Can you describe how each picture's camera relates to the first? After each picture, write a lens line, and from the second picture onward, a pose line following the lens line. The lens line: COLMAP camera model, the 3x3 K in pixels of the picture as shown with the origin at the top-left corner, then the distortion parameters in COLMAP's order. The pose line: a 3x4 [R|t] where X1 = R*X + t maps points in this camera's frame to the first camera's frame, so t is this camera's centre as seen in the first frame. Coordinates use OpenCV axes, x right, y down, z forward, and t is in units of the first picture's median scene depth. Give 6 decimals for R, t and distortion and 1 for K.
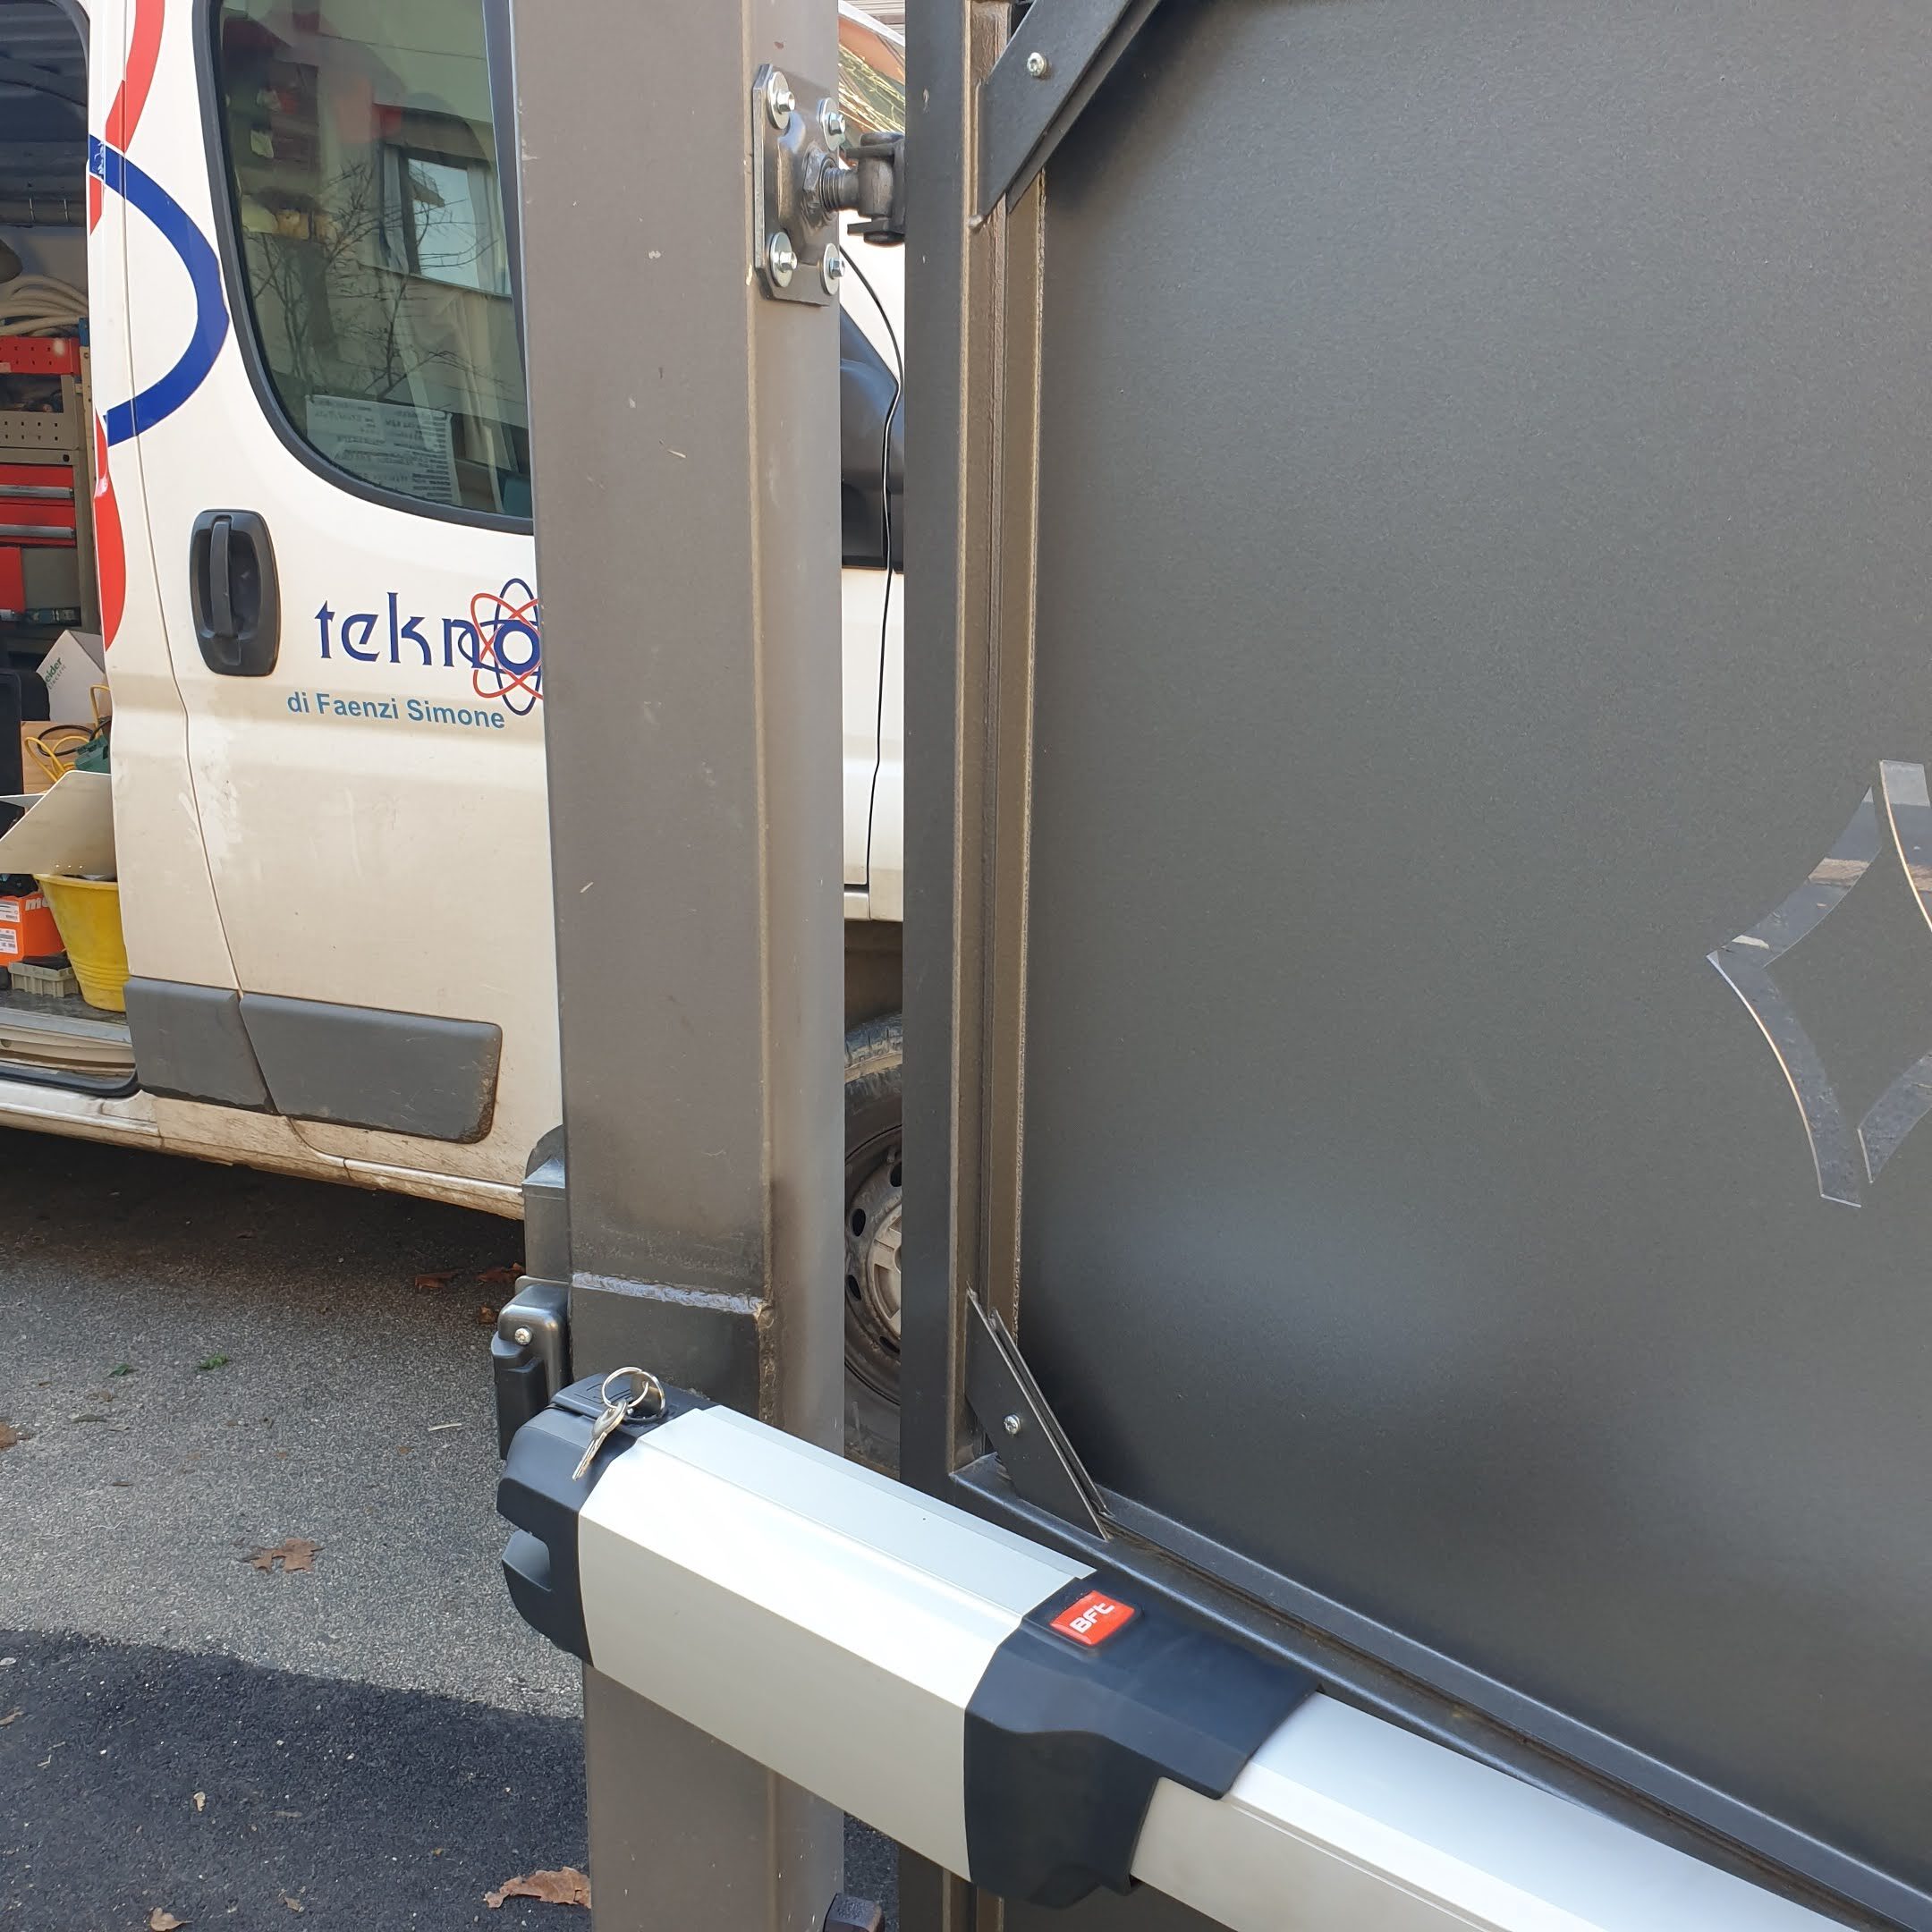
lens RADIAL K [[2024.4, 0, 936.9], [0, 2024.4, 959.6], [0, 0, 1]] dist [0.144391, -0.374490]
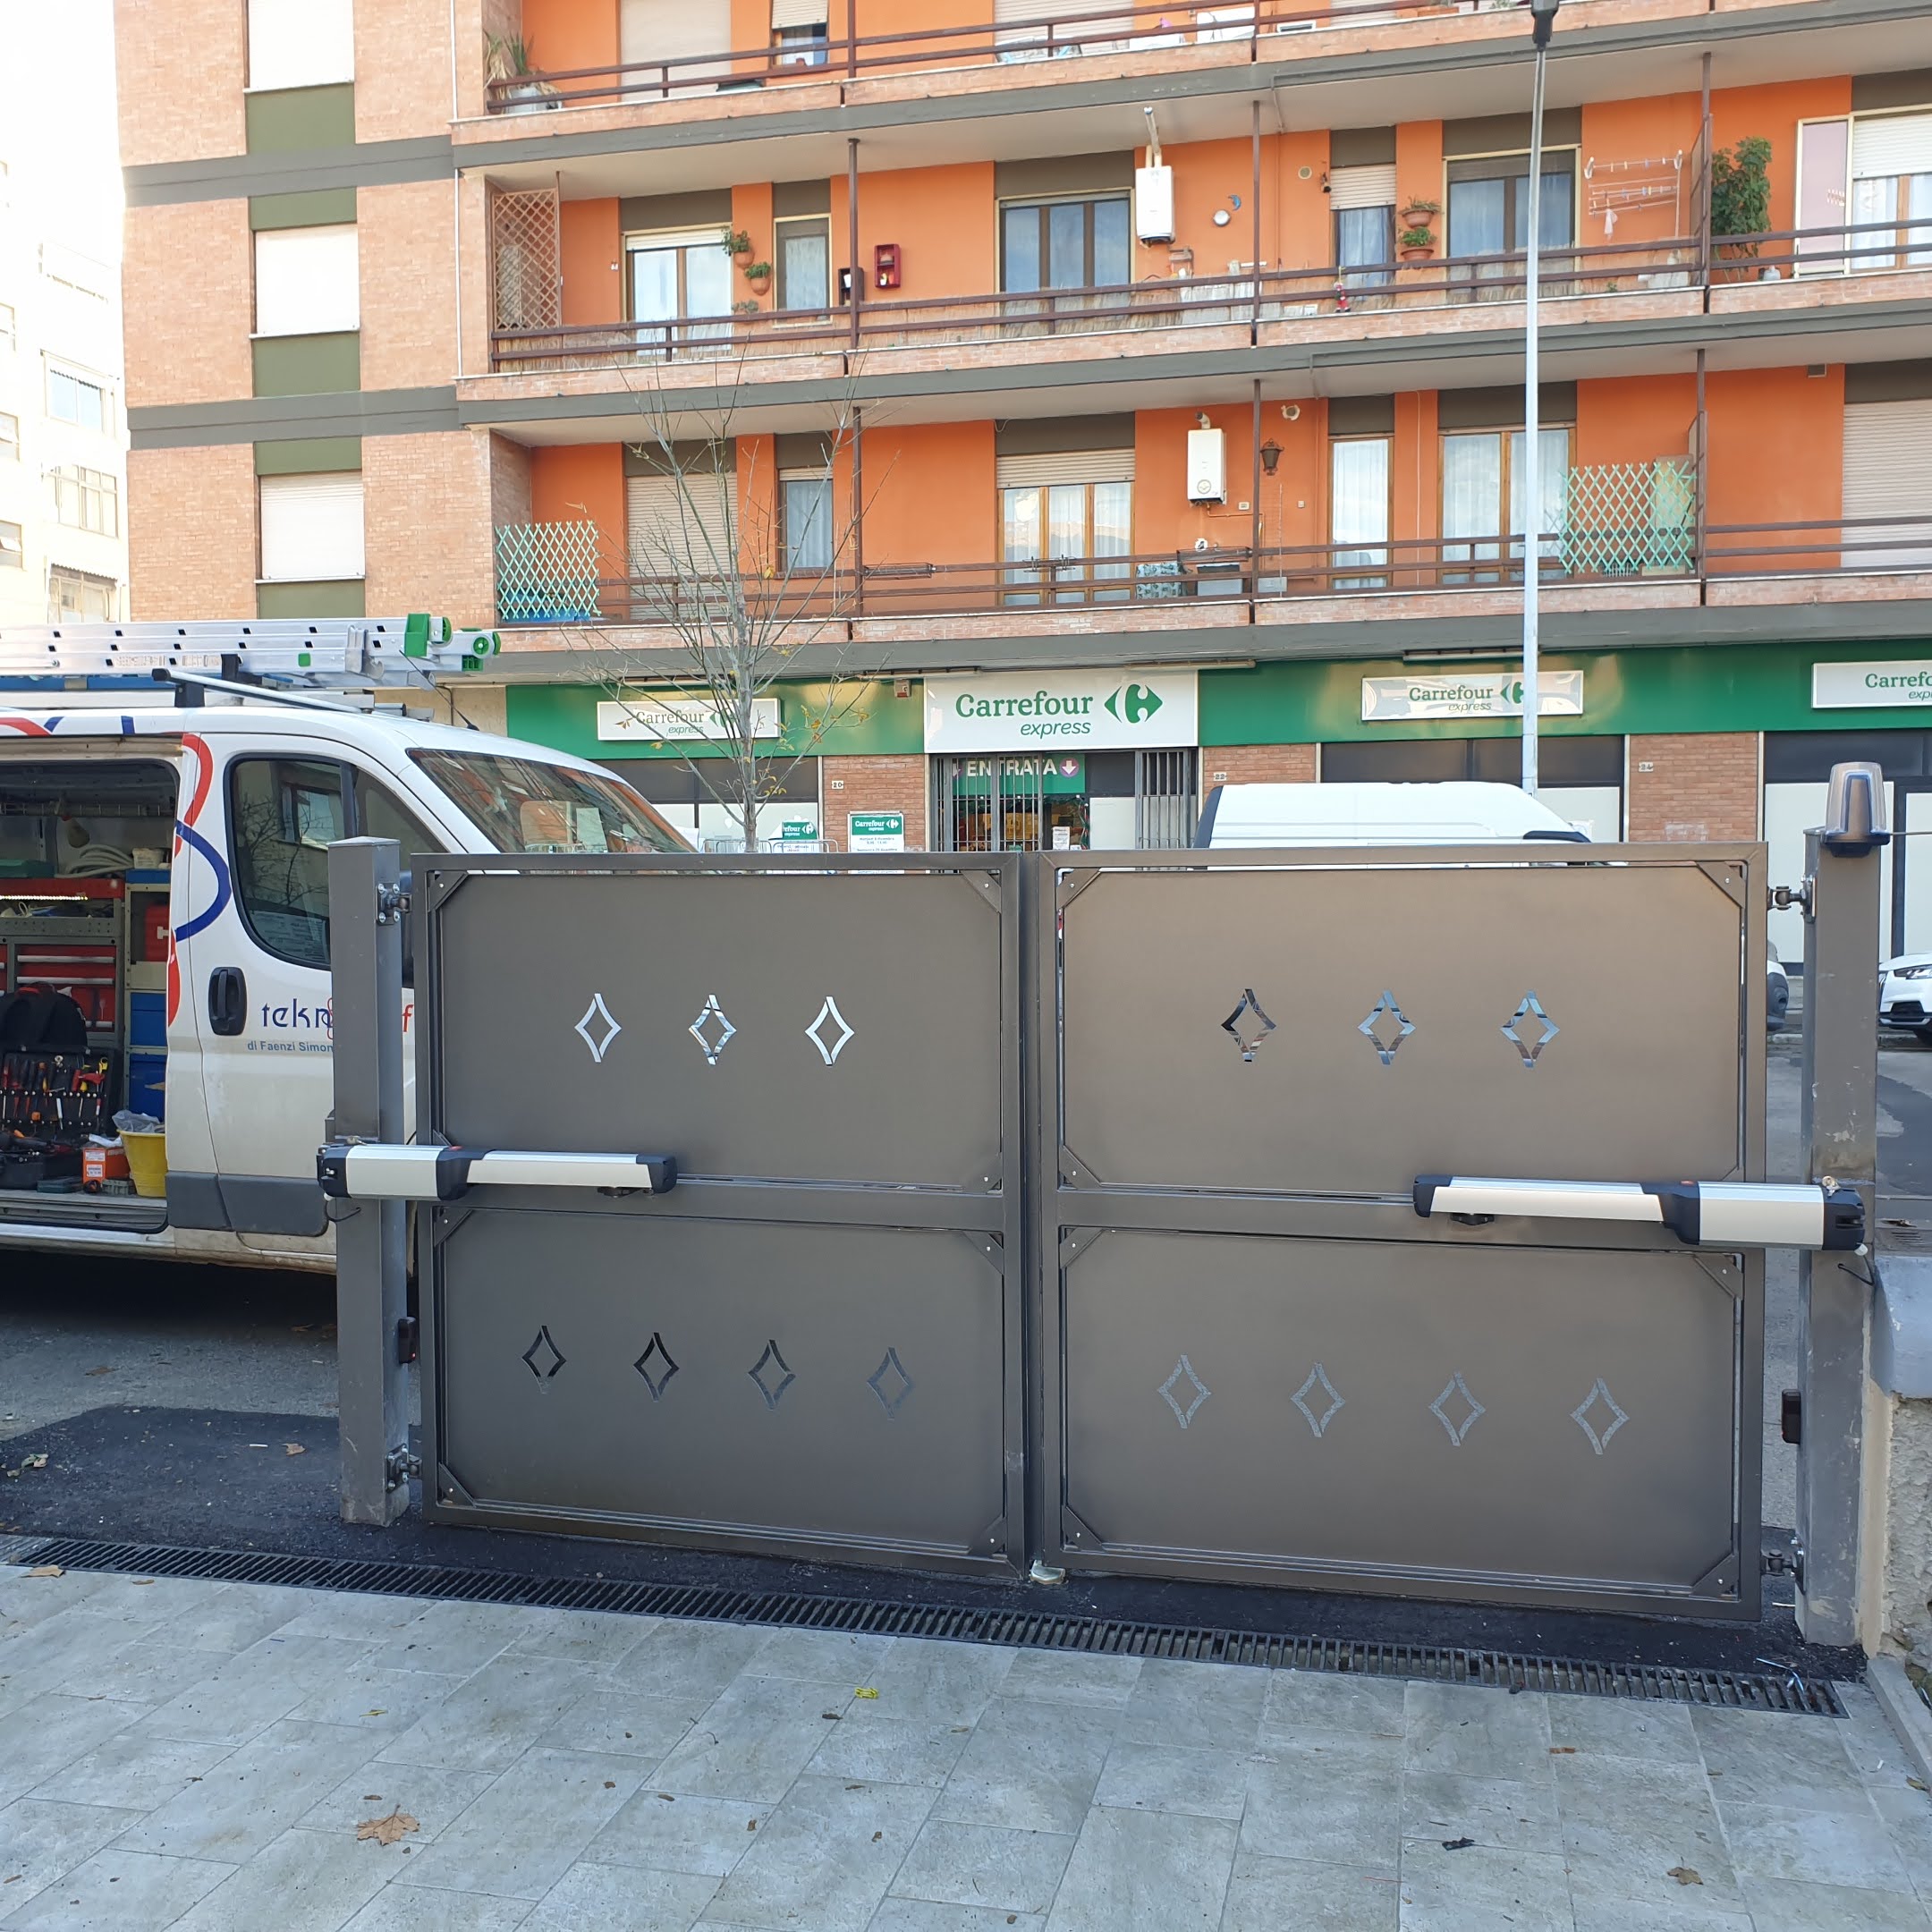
lens RADIAL K [[2014.0, 0, 940.2], [0, 2014.0, 948.4], [0, 0, 1]] dist [0.089505, -0.183368]
pose [[0.997864, -0.017996, 0.062790, 0.342506], [0.031242, 0.975704, -0.216855, 0.303402], [-0.057362, 0.218353, 0.974182, -1.379960]]
